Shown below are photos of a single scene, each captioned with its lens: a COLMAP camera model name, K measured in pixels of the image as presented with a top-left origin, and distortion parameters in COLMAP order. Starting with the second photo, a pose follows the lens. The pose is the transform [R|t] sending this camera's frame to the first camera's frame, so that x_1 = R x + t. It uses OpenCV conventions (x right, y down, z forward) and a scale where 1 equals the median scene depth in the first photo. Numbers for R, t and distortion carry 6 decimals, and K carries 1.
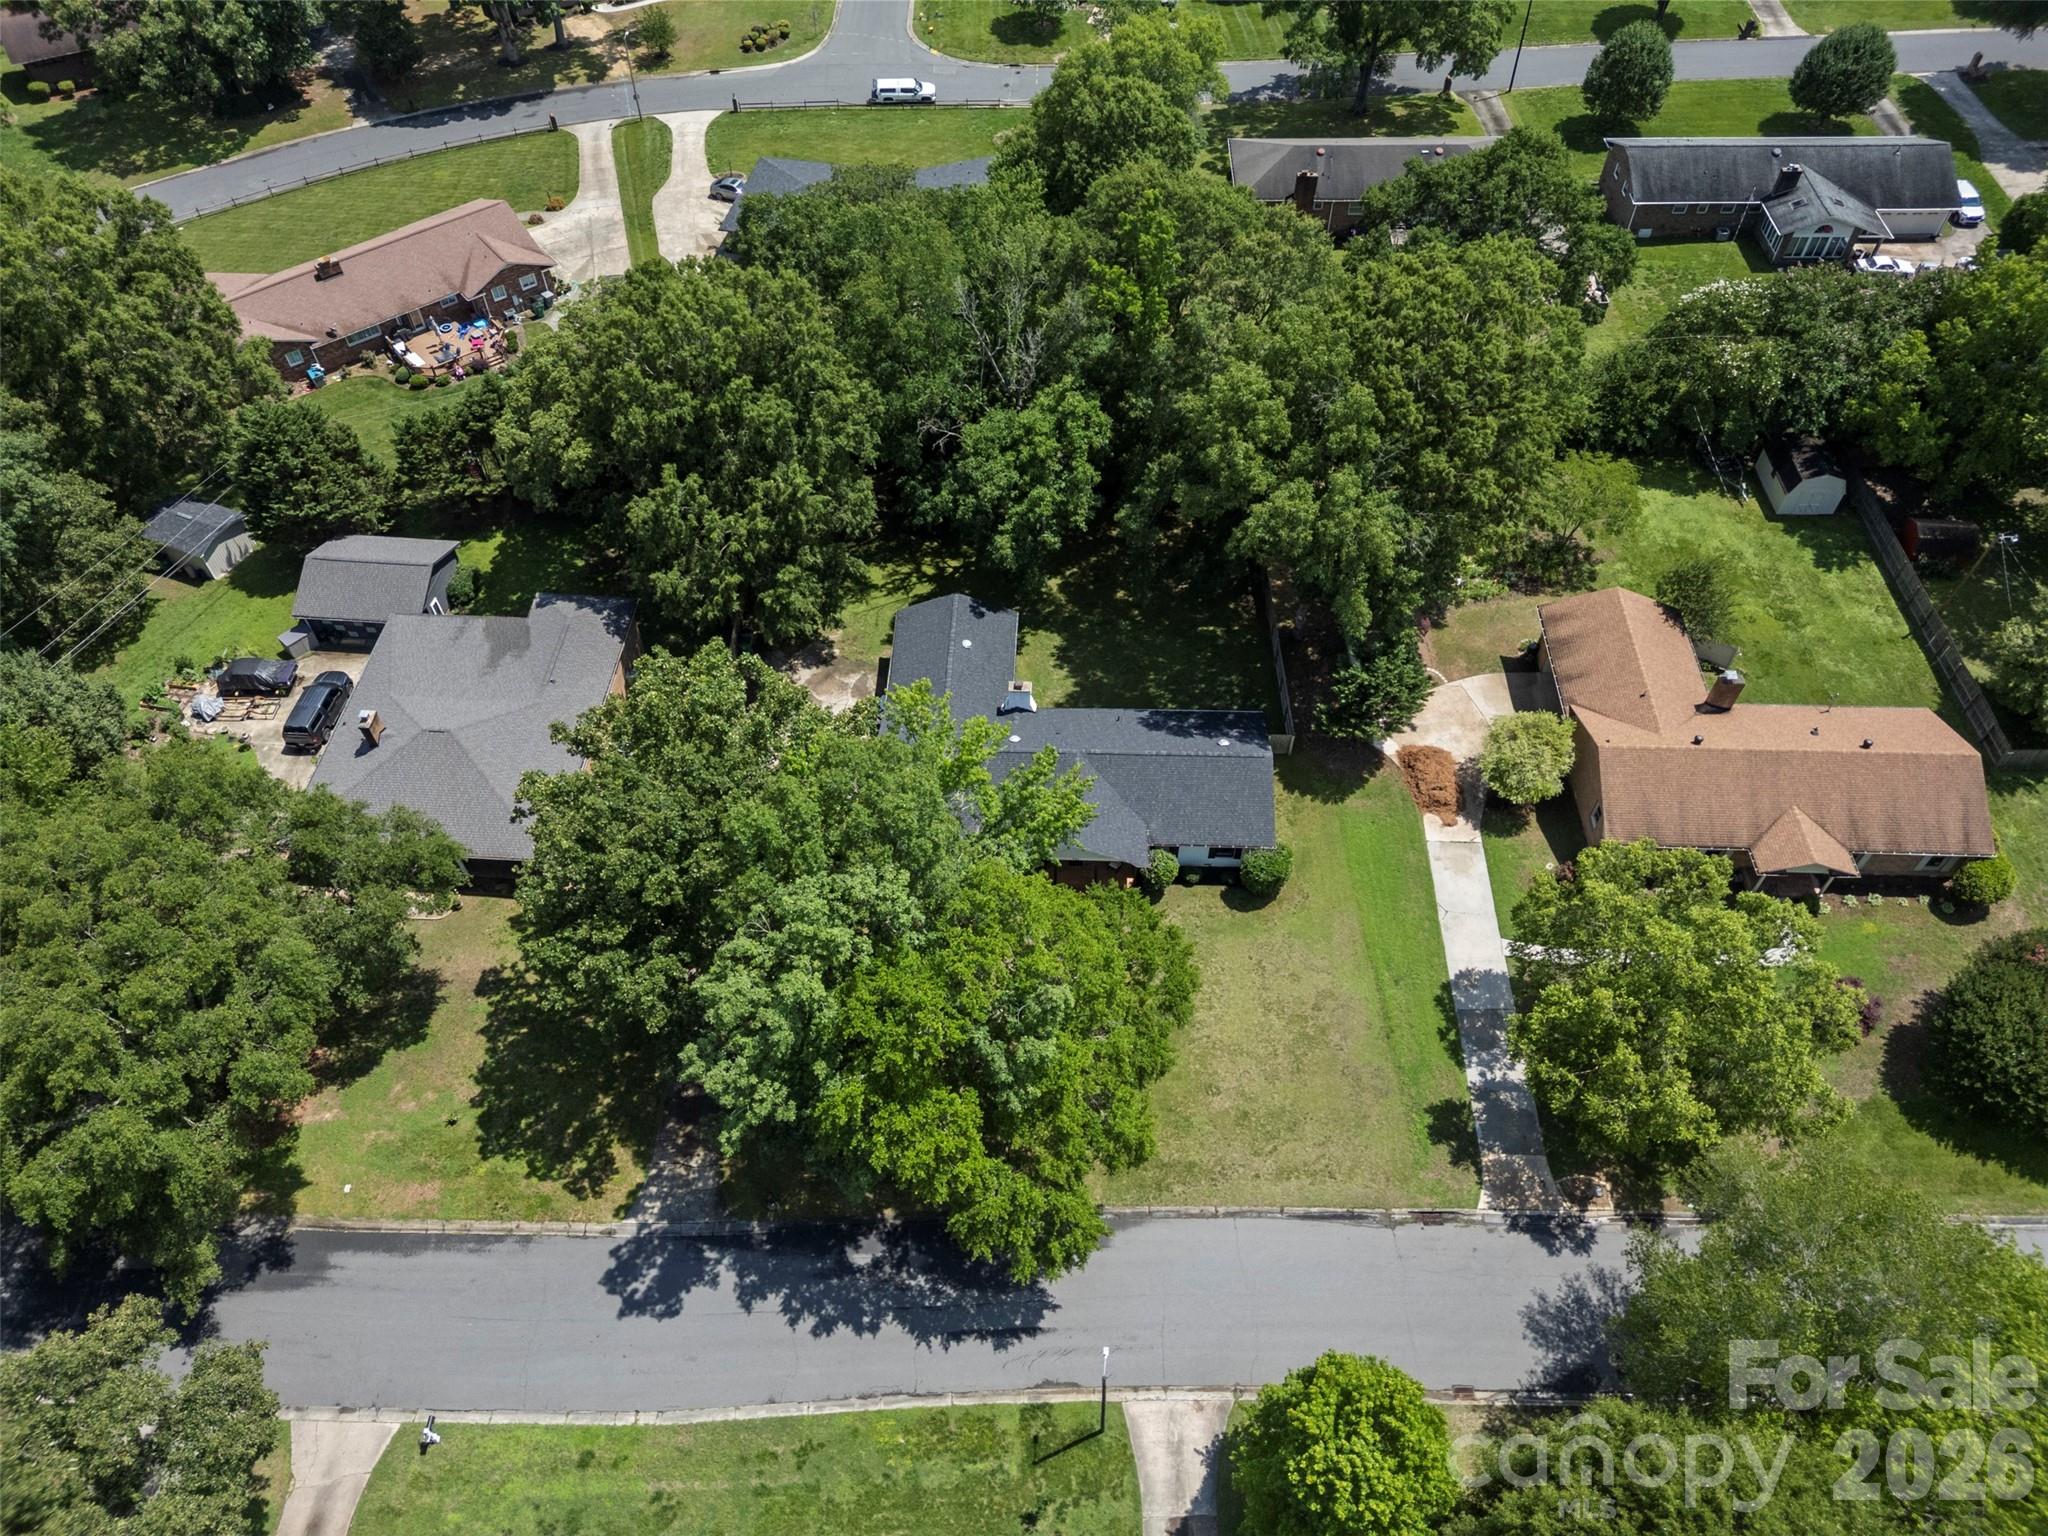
lens RADIAL K [[1435.9, 0, 1023.4], [0, 1435.9, 771.0], [0, 0, 1]] dist [0.044657, -0.027379]
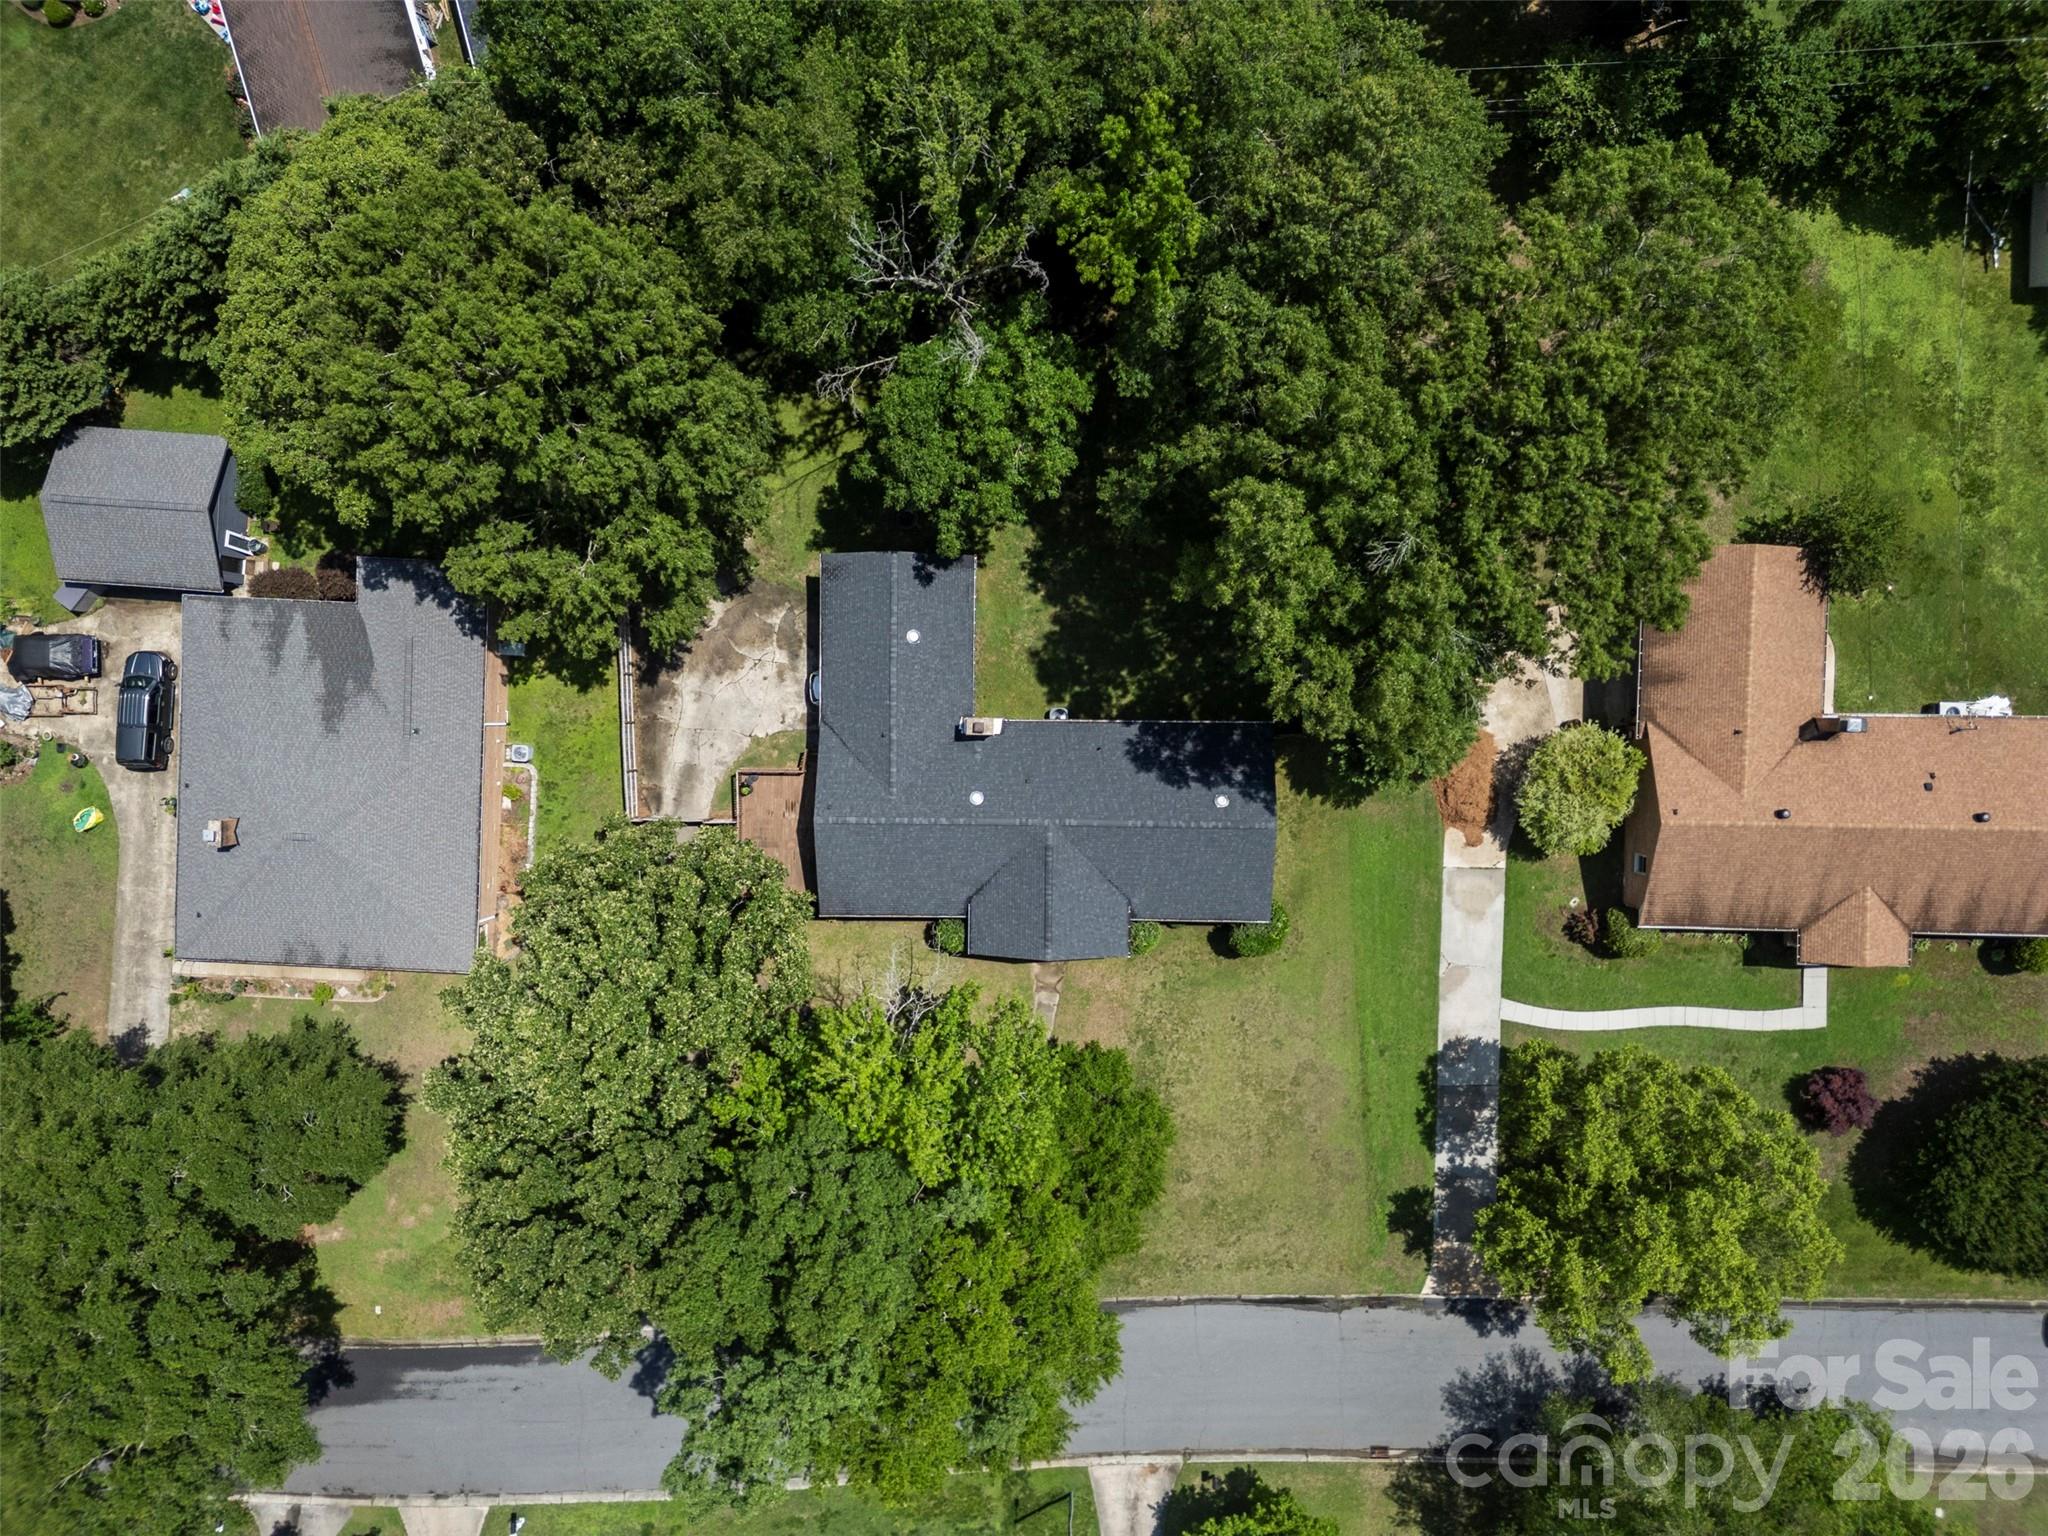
lens RADIAL K [[1435.9, 0, 1020.7], [0, 1435.9, 761.5], [0, 0, 1]] dist [0.044657, -0.027379]
pose [[0.999554, -0.021221, -0.021010, 0.041881], [0.029795, 0.755871, 0.654043, -0.649206], [0.002002, -0.654377, 0.756166, 0.402455]]
